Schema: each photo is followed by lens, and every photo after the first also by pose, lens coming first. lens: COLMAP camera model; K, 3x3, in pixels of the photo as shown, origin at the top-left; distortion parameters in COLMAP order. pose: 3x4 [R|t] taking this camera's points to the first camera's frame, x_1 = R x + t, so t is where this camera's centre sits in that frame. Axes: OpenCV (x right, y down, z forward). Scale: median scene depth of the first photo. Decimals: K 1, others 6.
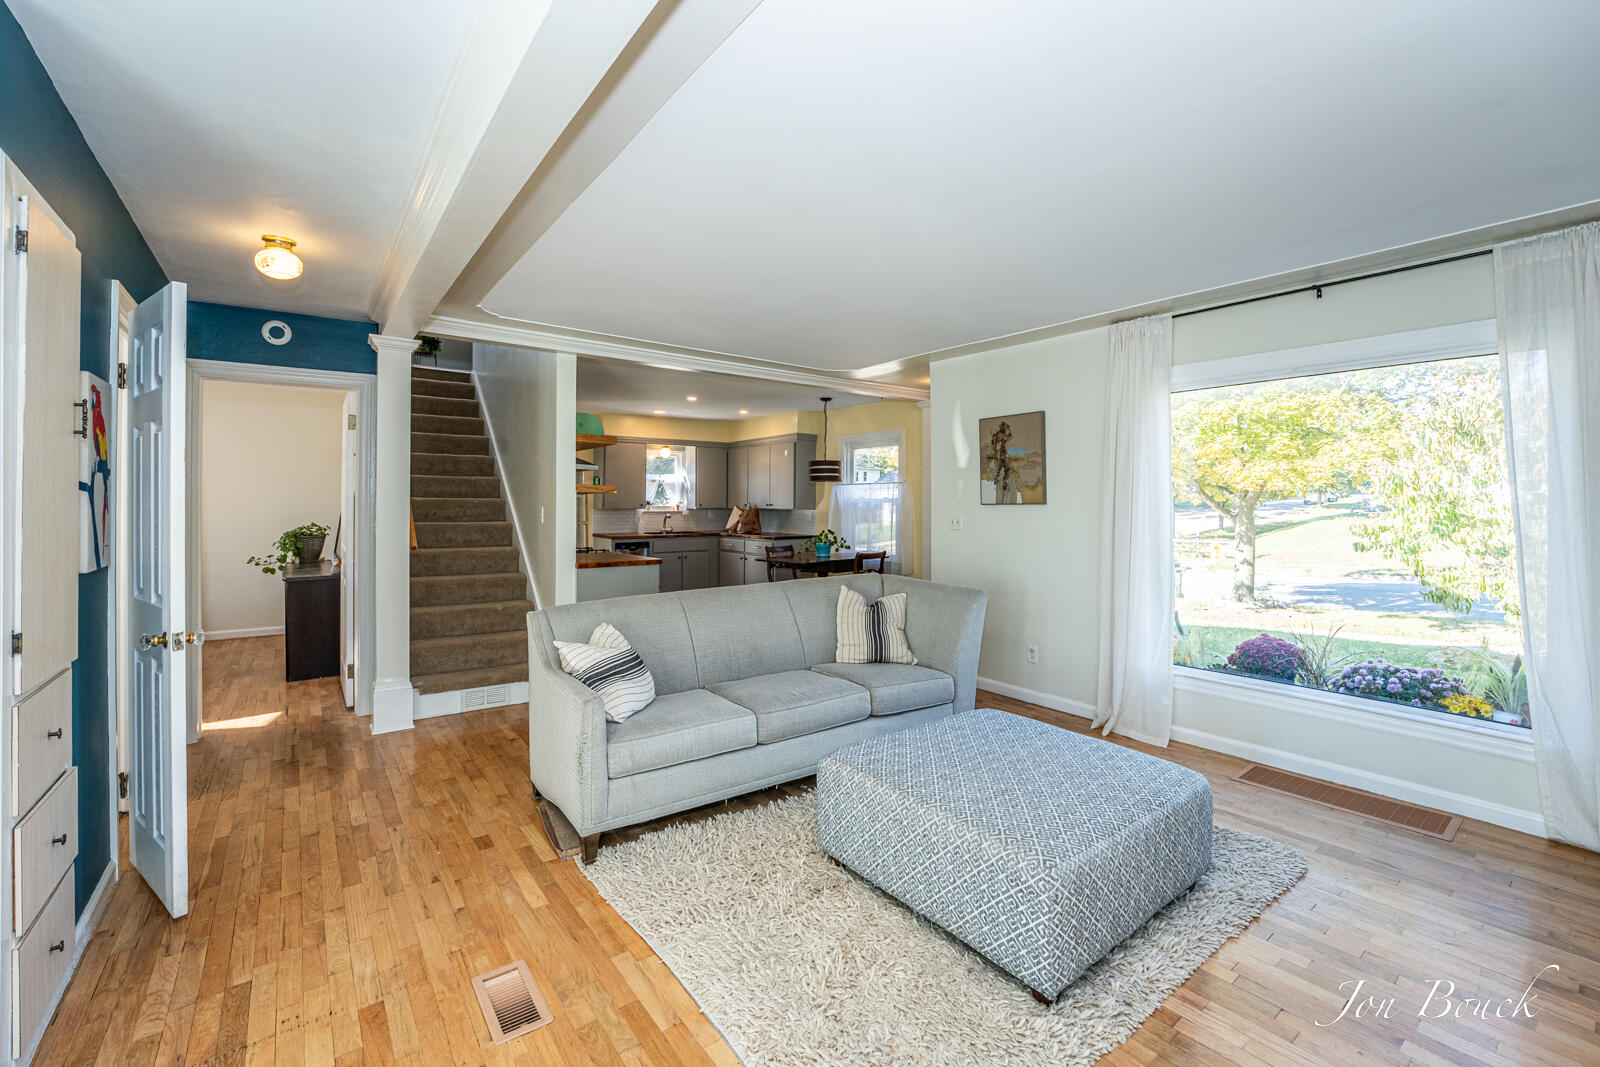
lens RADIAL K [[688.2, 0, 804.9], [0, 688.2, 500.7], [0, 0, 1]] dist [-0.000789, -0.000146]
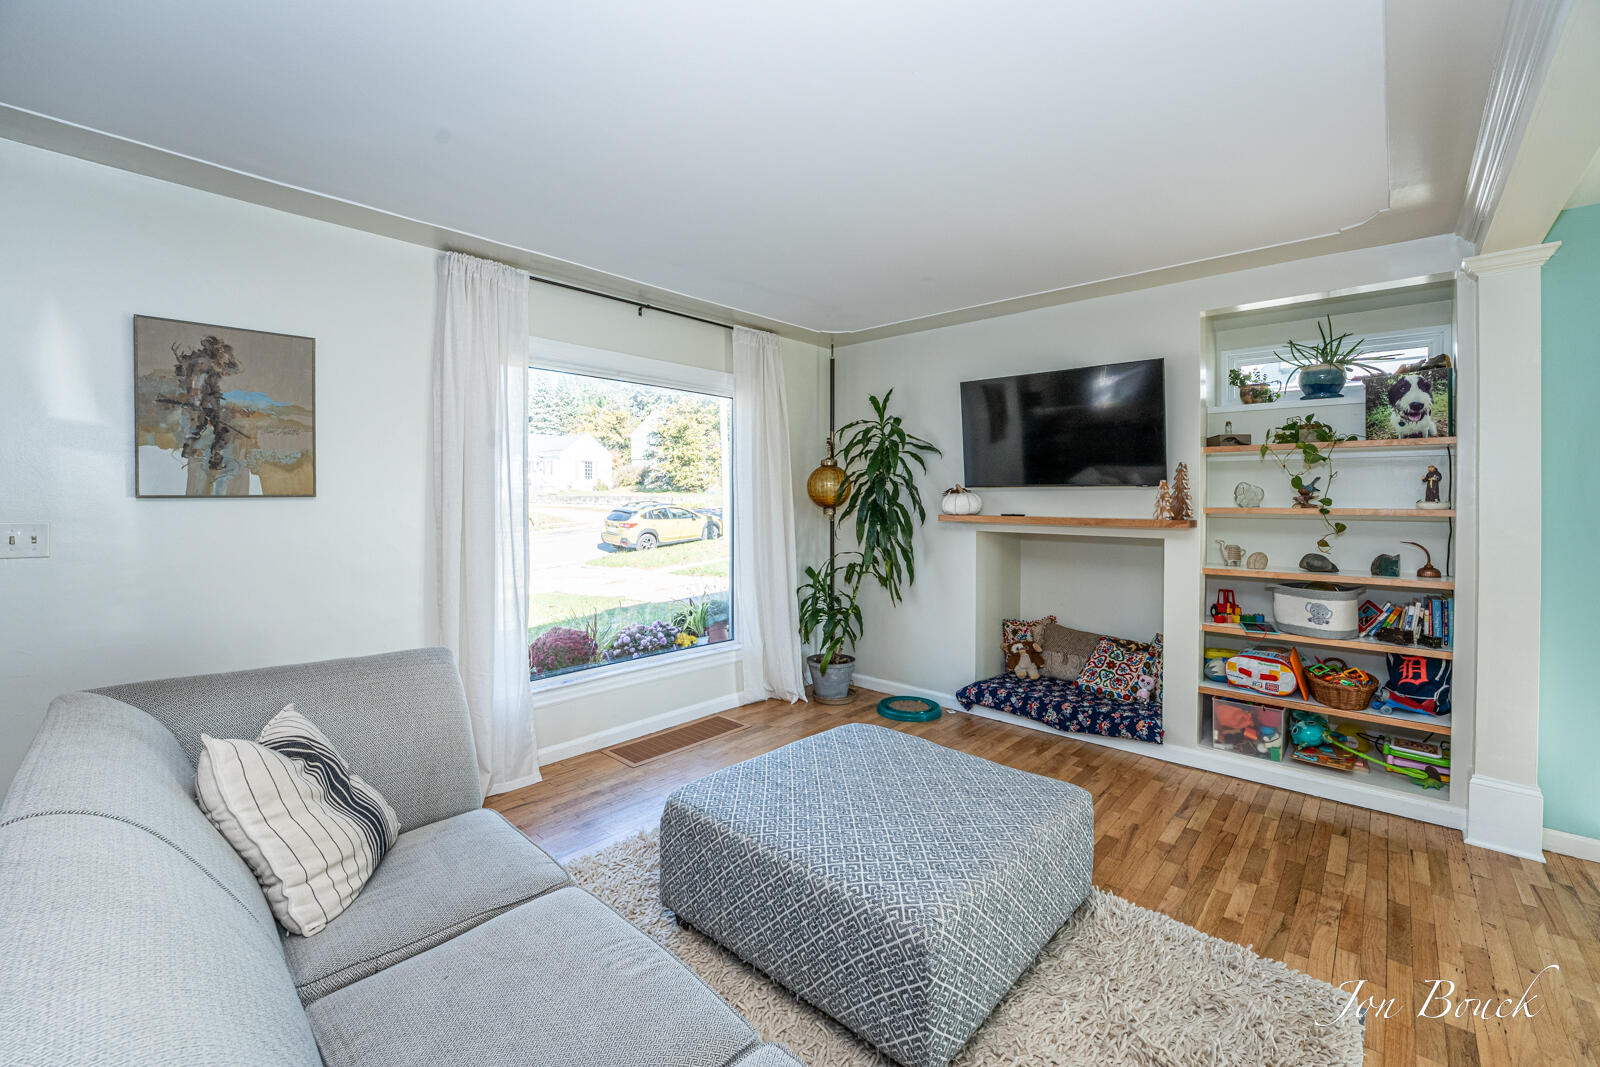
lens RADIAL K [[675.2, 0, 801.0], [0, 675.2, 503.1], [0, 0, 1]] dist [-0.001103, -0.000066]
pose [[-0.168514, -0.008519, 0.985662, -0.295161], [-0.003906, 0.999961, 0.007975, 0.004403], [-0.985692, -0.002506, -0.168540, 0.683200]]
